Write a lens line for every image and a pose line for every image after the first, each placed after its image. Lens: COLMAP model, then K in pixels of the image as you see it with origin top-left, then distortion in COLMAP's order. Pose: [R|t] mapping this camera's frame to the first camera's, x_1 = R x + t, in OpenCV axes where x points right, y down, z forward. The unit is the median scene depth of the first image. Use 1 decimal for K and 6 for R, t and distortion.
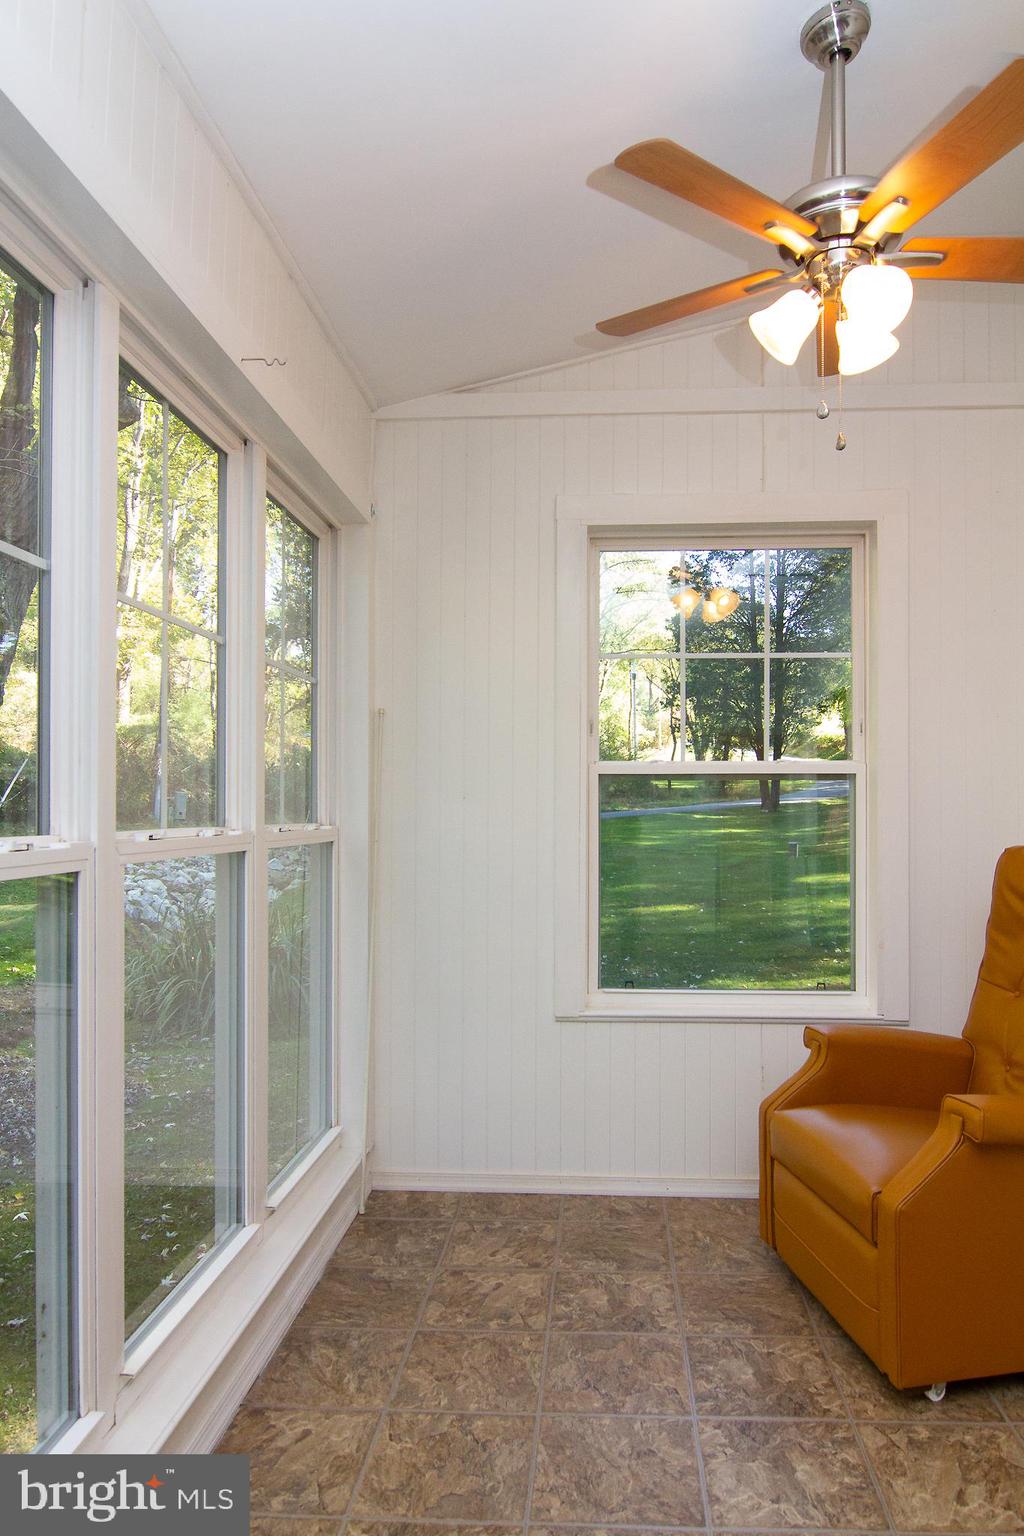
lens RADIAL K [[984.9, 0, 517.8], [0, 984.9, 780.0], [0, 0, 1]] dist [-0.007660, -0.002480]
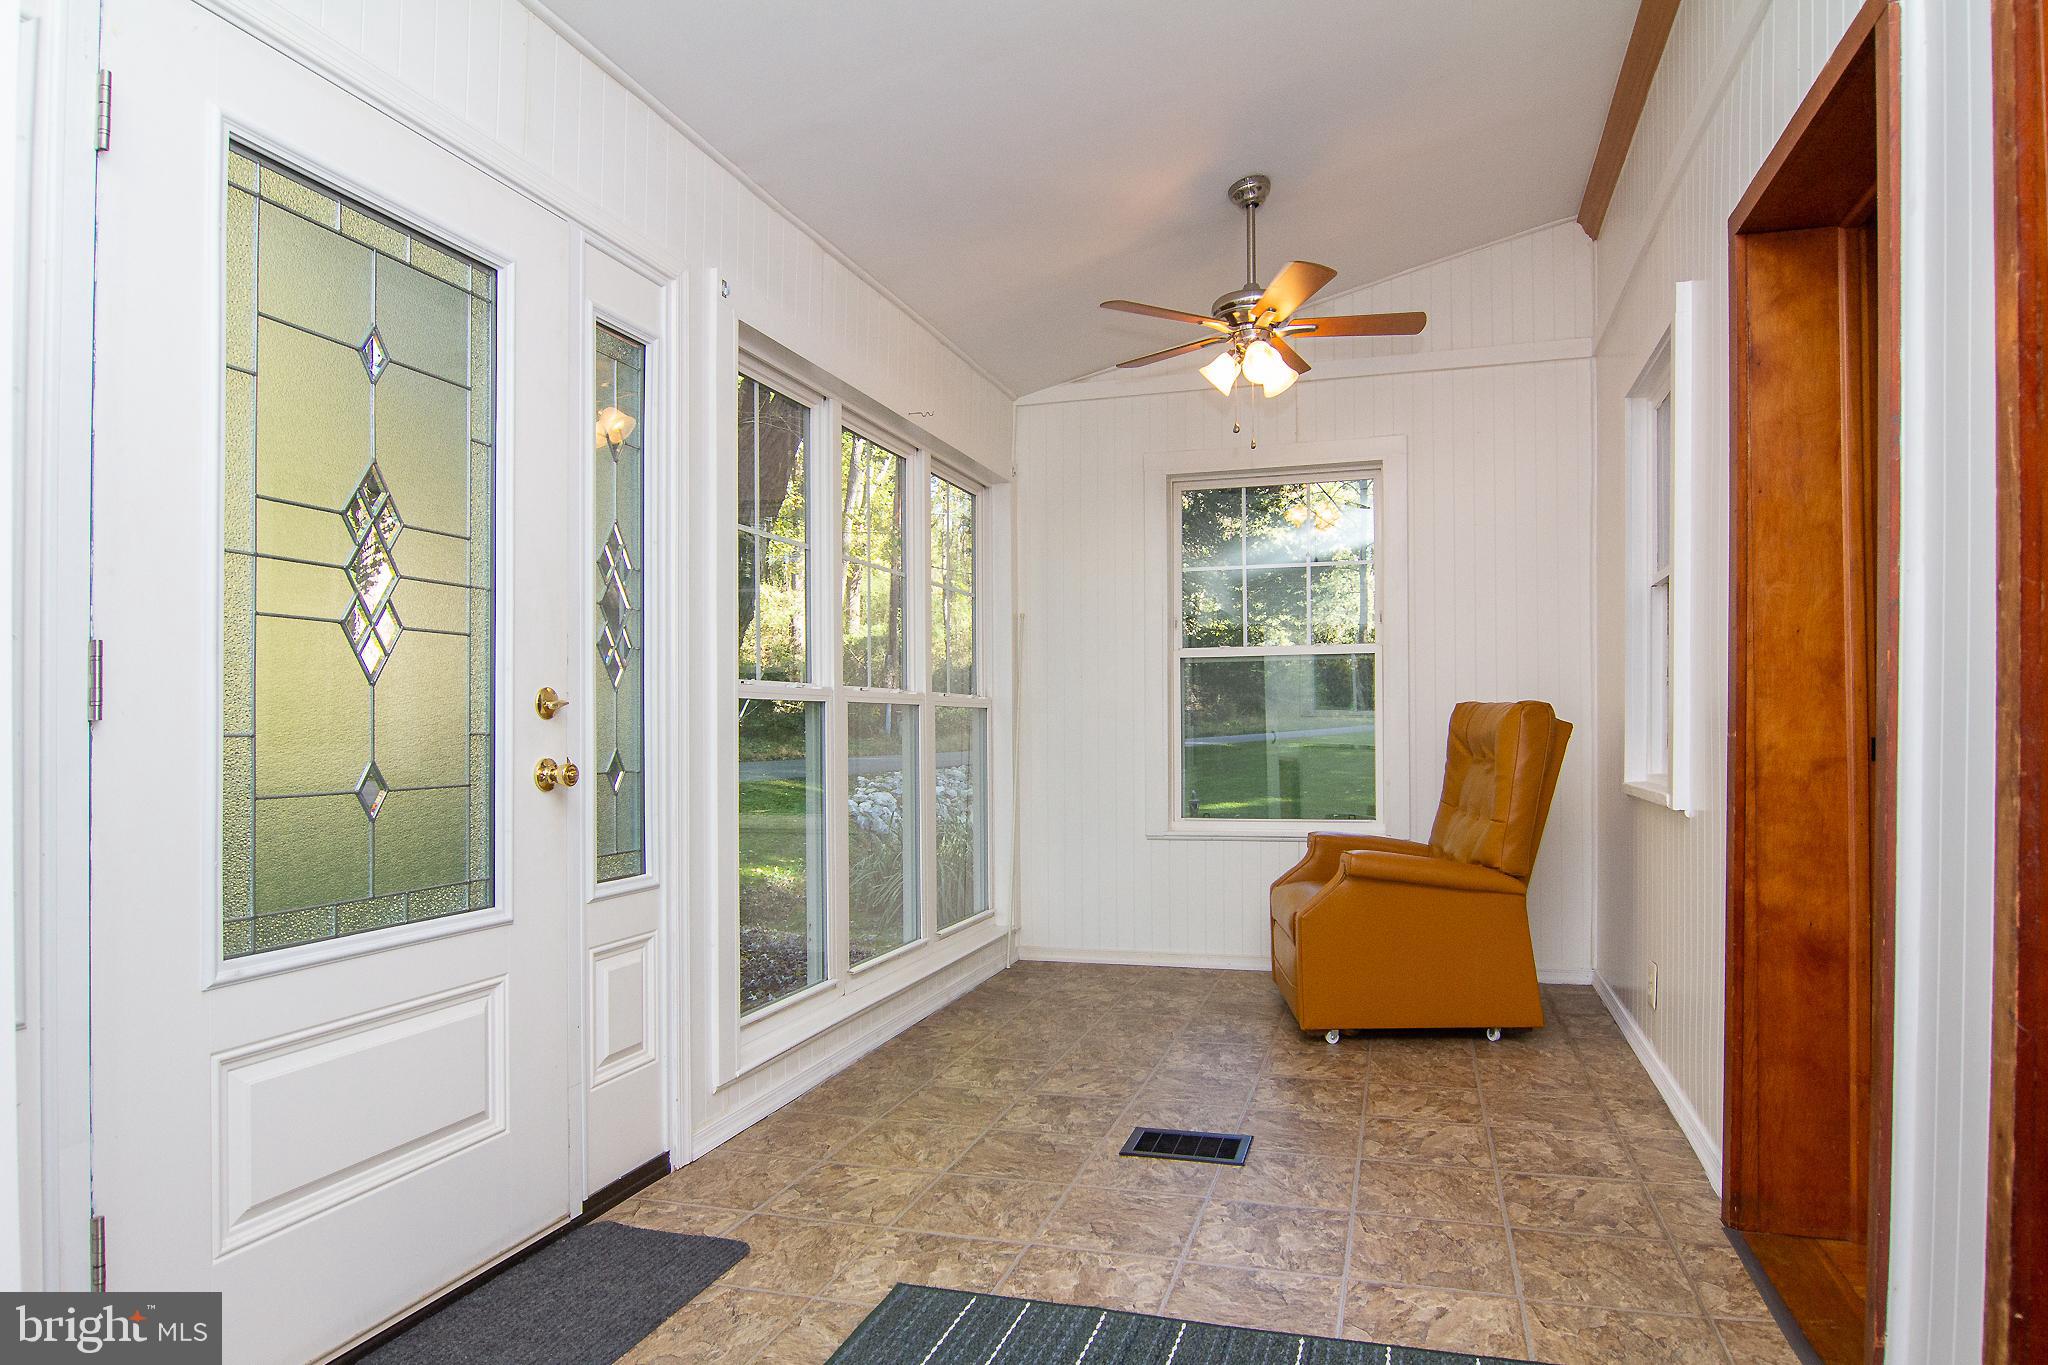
lens RADIAL K [[1189.6, 0, 1021.7], [0, 1189.6, 693.7], [0, 0, 1]] dist [-0.009043, -0.003000]
pose [[0.970627, -0.012106, -0.240285, 0.392216], [0.011386, 0.999926, -0.004383, 0.070829], [0.240320, 0.001518, 0.970693, -0.938546]]
